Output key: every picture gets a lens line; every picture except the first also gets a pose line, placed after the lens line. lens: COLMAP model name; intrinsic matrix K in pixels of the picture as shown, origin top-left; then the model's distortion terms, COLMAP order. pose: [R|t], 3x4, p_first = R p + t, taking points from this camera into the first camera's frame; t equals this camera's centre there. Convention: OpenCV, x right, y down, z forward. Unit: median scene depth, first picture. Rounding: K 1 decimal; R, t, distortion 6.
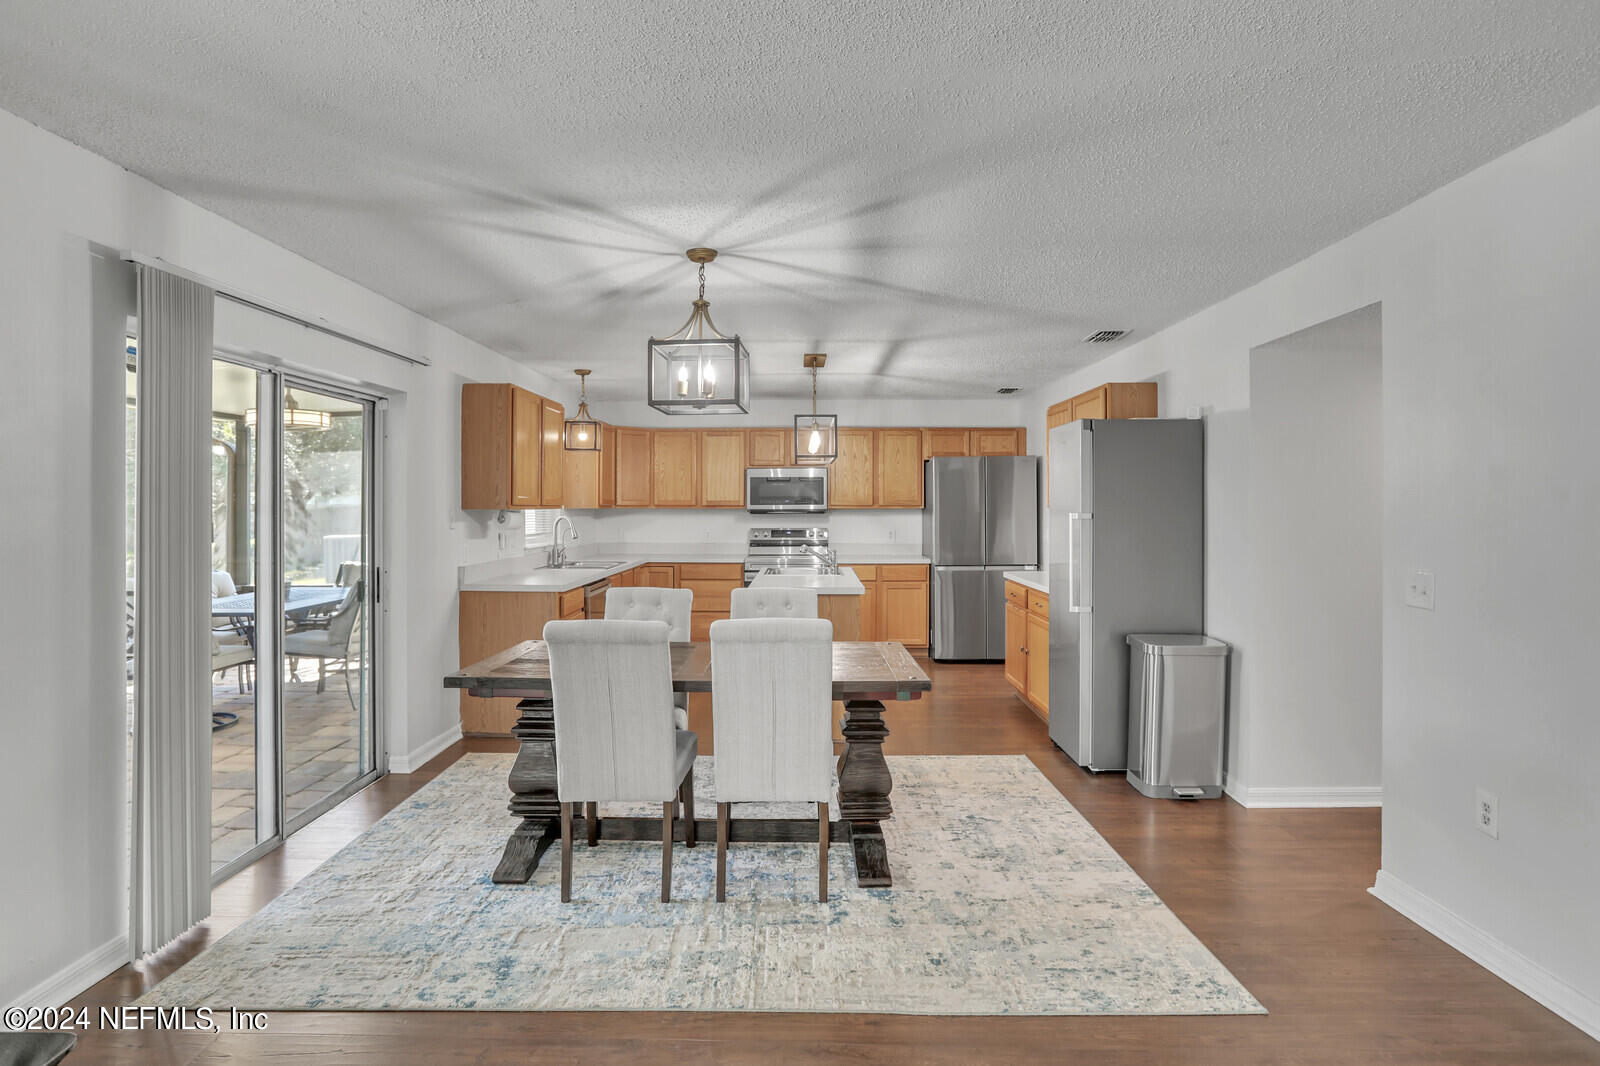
lens RADIAL K [[845.7, 0, 775.5], [0, 845.7, 506.0], [0, 0, 1]] dist [0.000204, 0.000064]
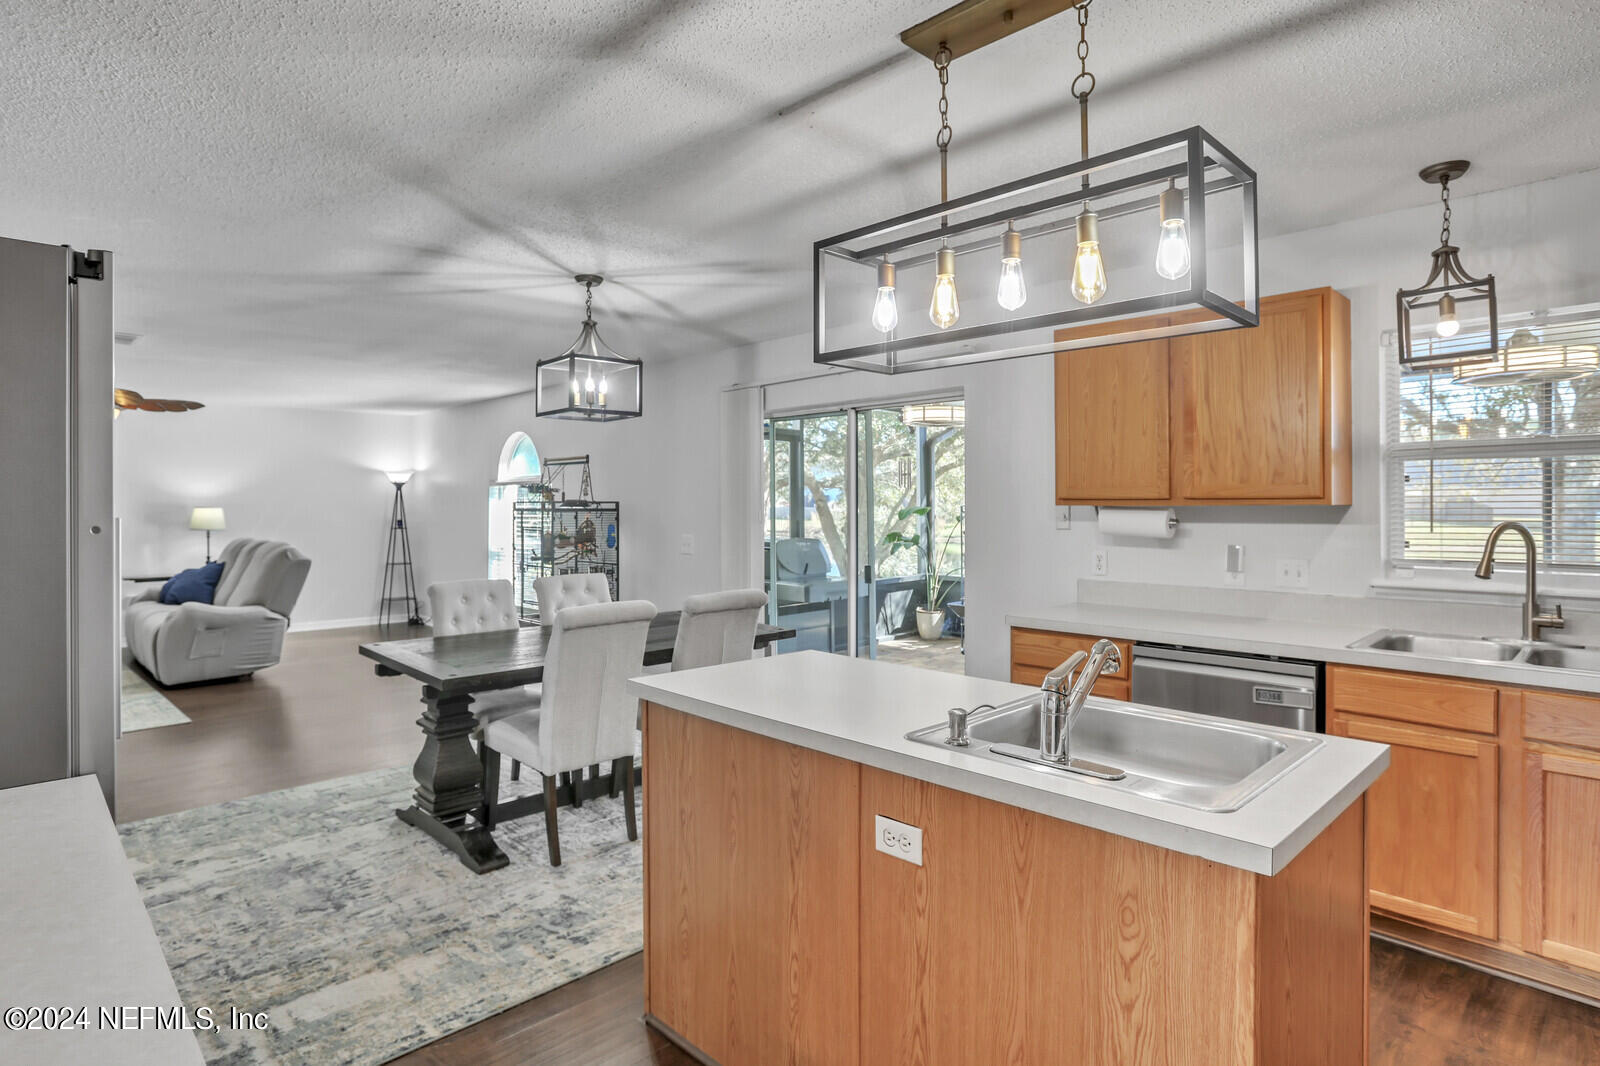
lens RADIAL K [[845.7, 0, 775.5], [0, 845.7, 506.0], [0, 0, 1]] dist [0.000204, 0.000064]
pose [[-0.713681, -0.010047, -0.700399, 0.610205], [-0.015273, 0.999883, 0.001220, 0.009370], [0.700305, 0.011568, -0.713750, 2.272722]]
